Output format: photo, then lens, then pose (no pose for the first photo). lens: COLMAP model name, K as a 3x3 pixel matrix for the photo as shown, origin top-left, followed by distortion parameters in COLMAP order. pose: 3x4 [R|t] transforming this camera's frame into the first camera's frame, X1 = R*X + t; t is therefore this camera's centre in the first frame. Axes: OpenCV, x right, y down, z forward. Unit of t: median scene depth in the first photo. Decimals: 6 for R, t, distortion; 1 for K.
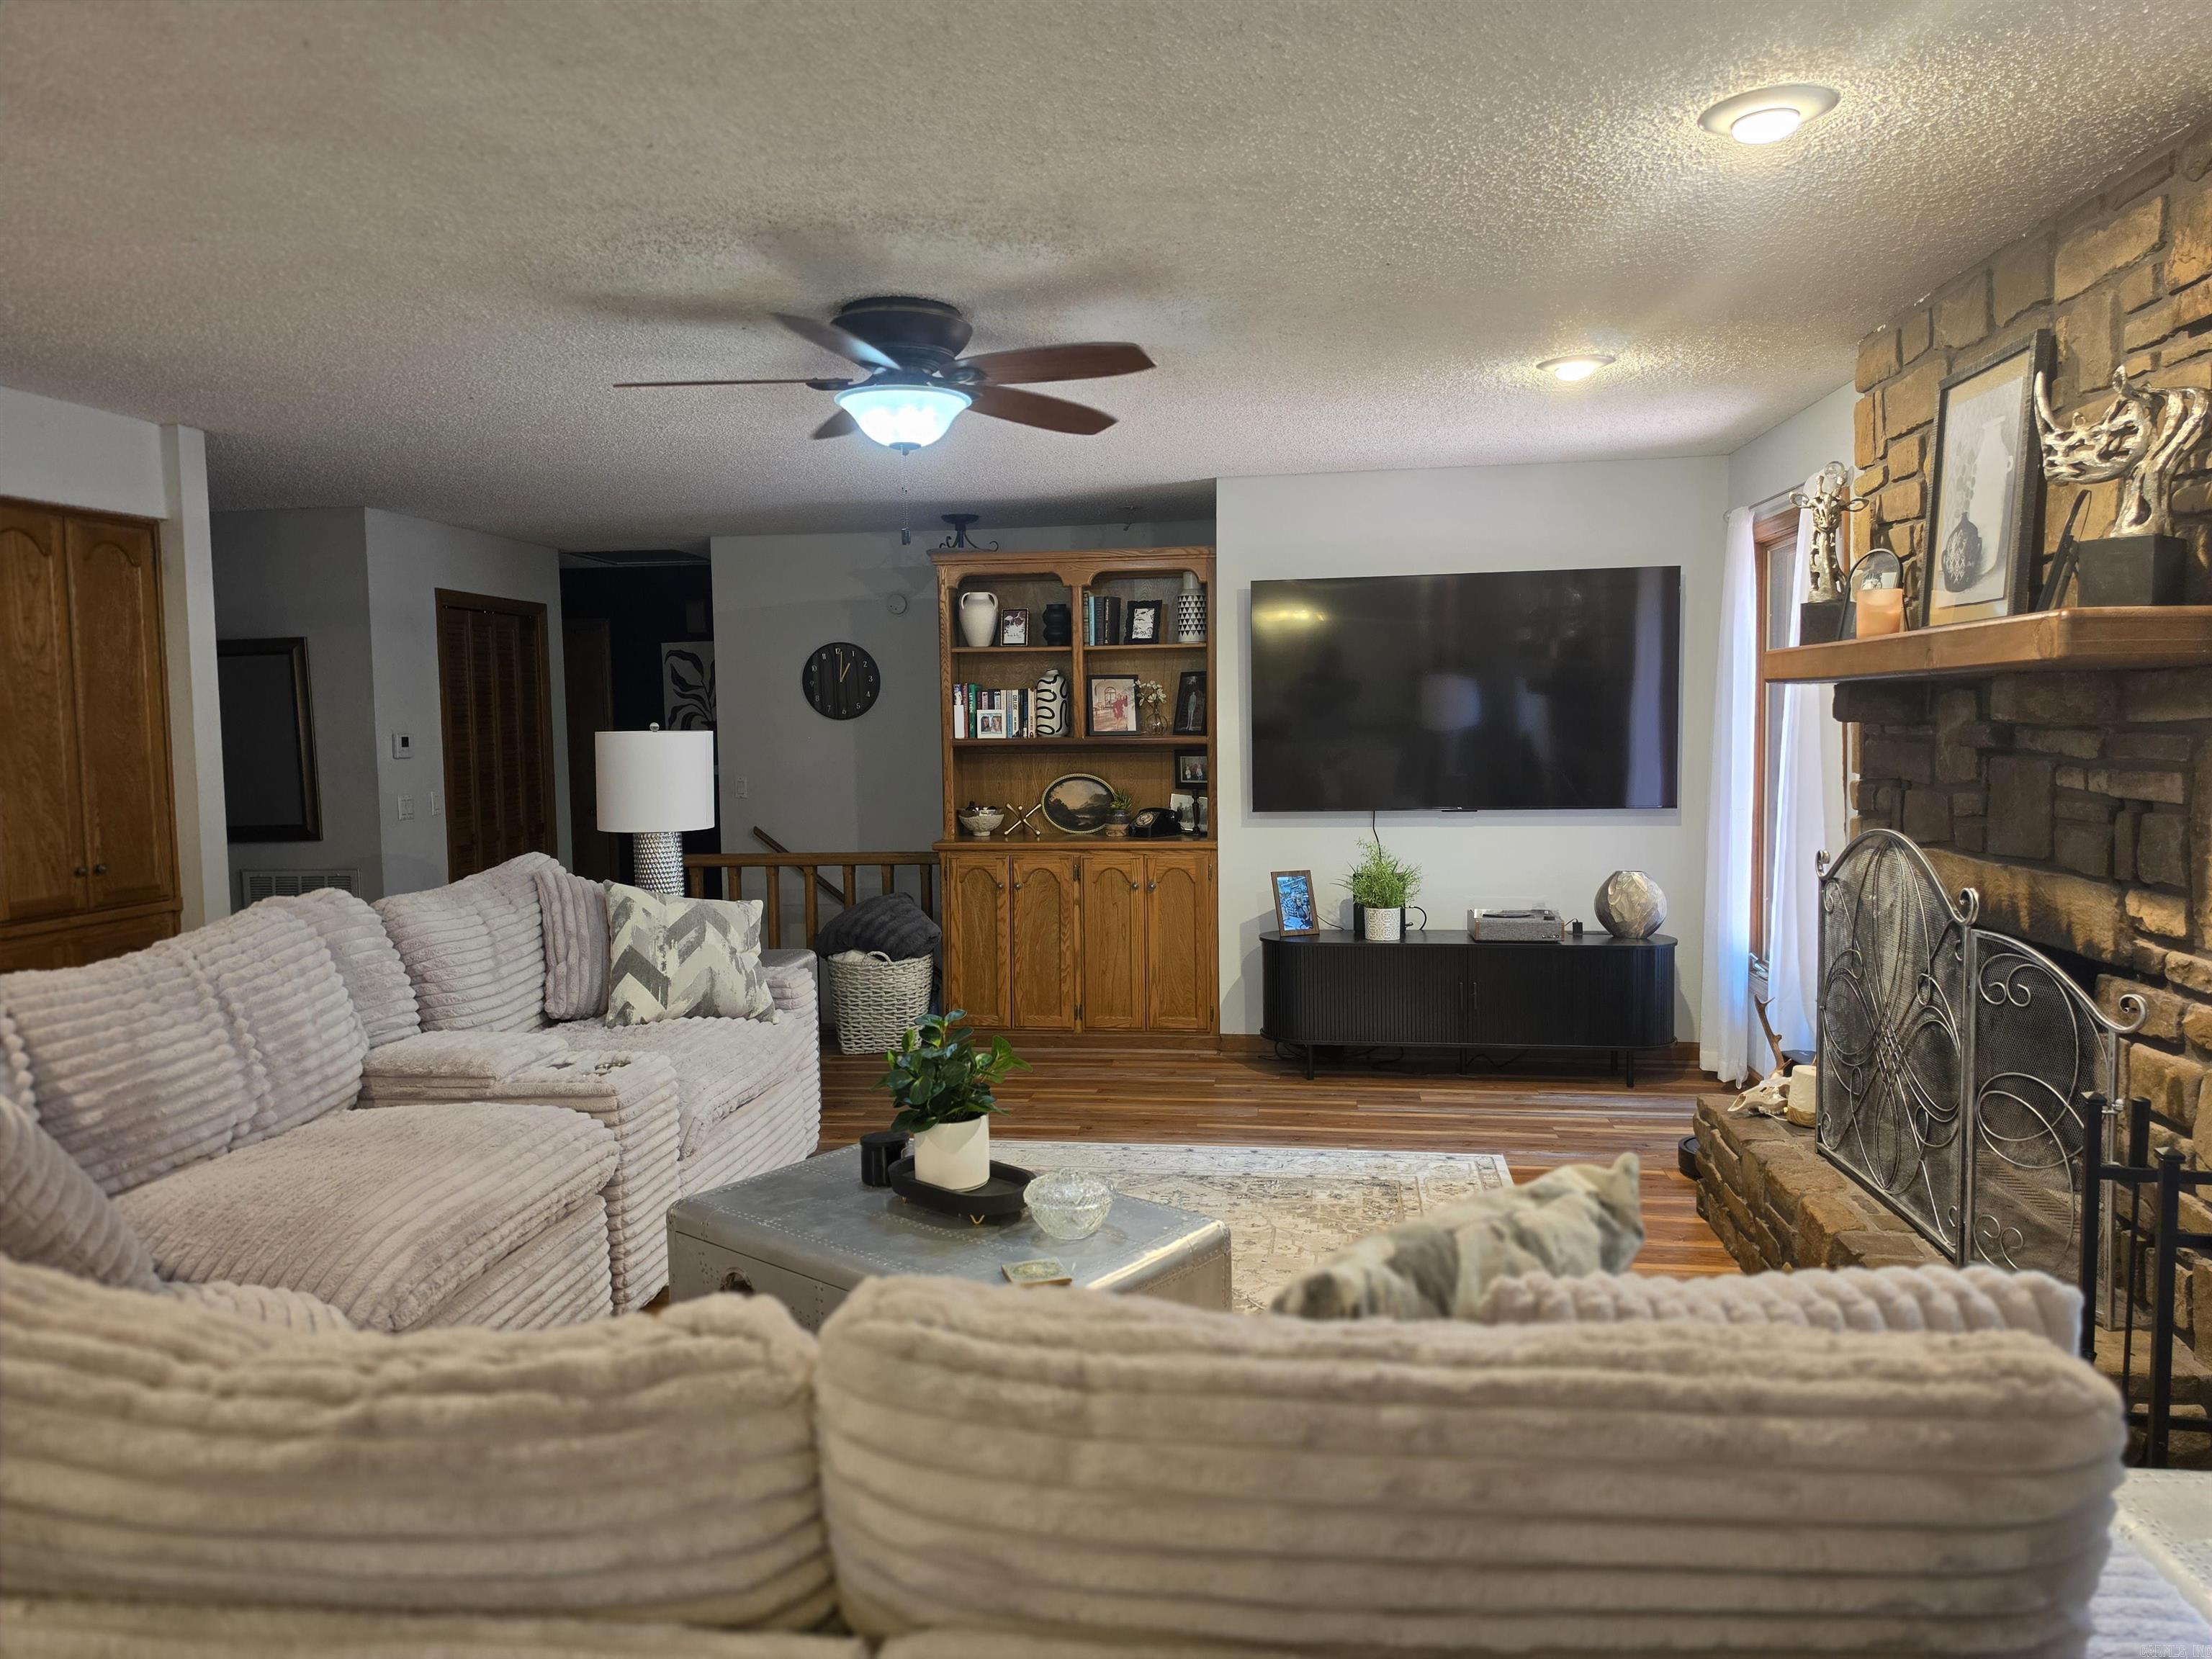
lens RADIAL K [[1569.6, 0, 1069.5], [0, 1569.6, 787.8], [0, 0, 1]] dist [0.080658, -0.055696]
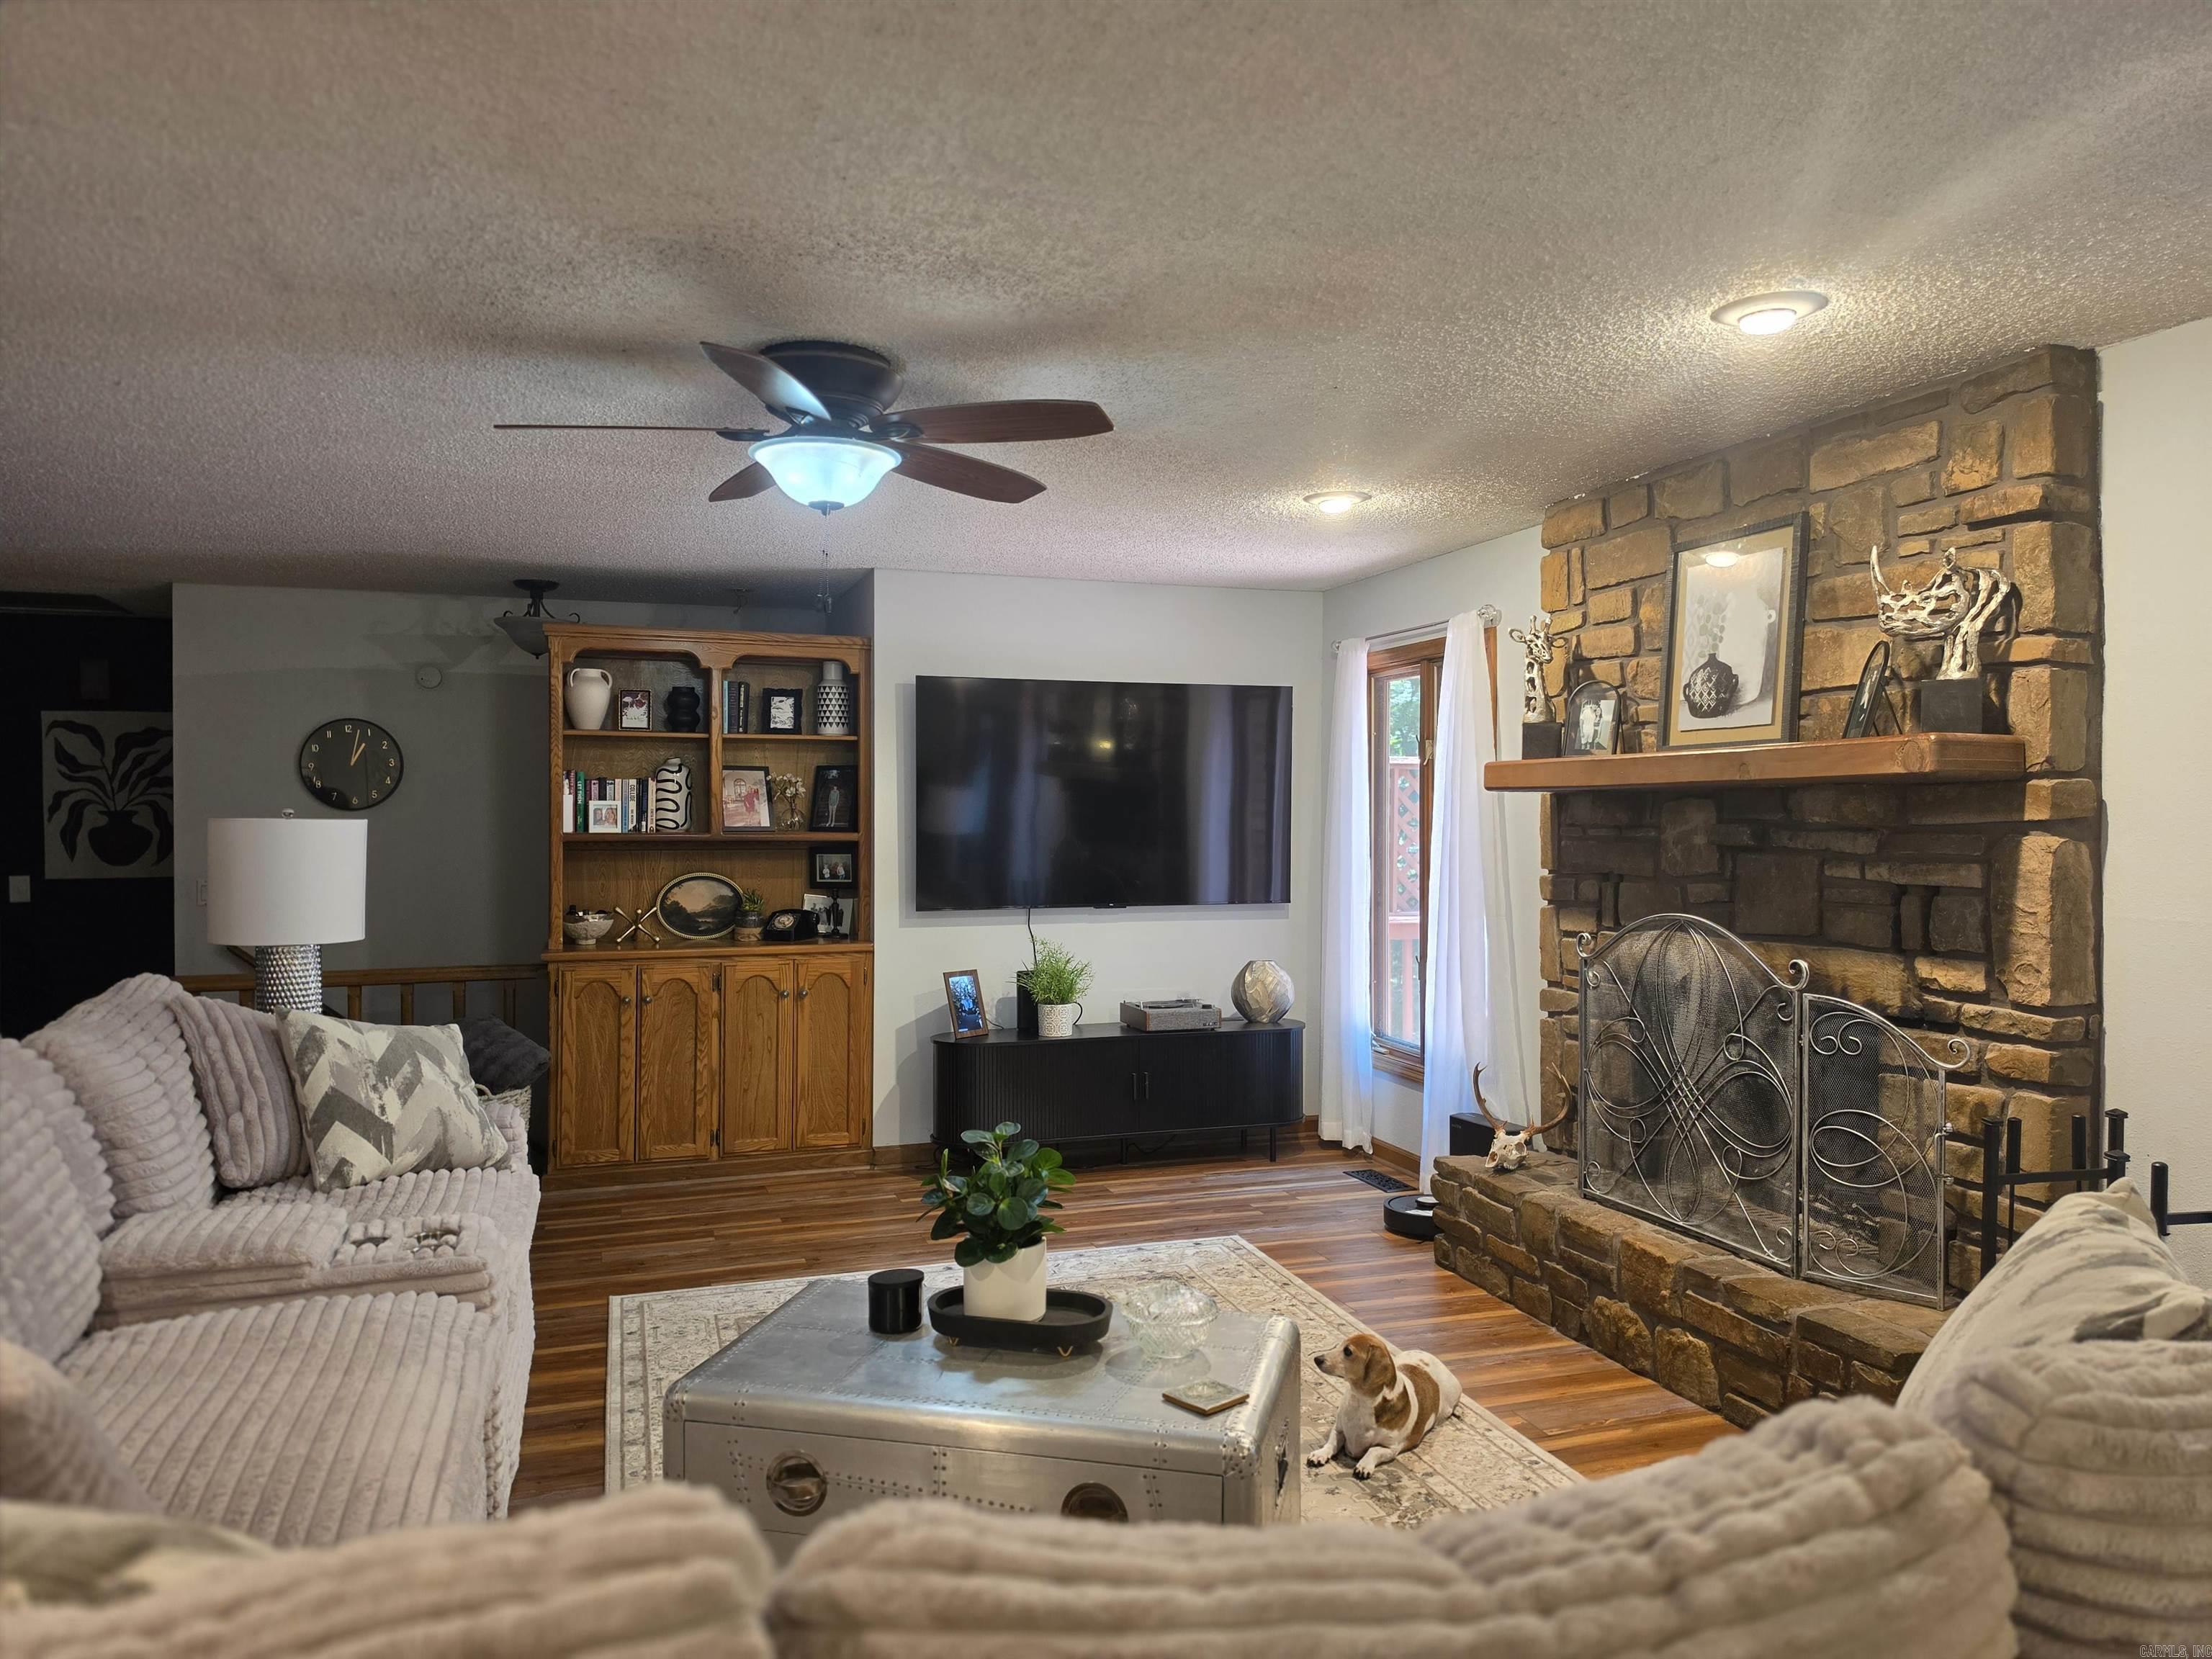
lens RADIAL K [[1569.6, 0, 1195.8], [0, 1569.6, 809.5], [0, 0, 1]] dist [0.080658, -0.055696]
pose [[0.892596, 0.016949, 0.450540, -0.255161], [0.006677, 0.998687, -0.050799, 0.004523], [-0.450809, 0.048351, 0.891310, 0.081566]]
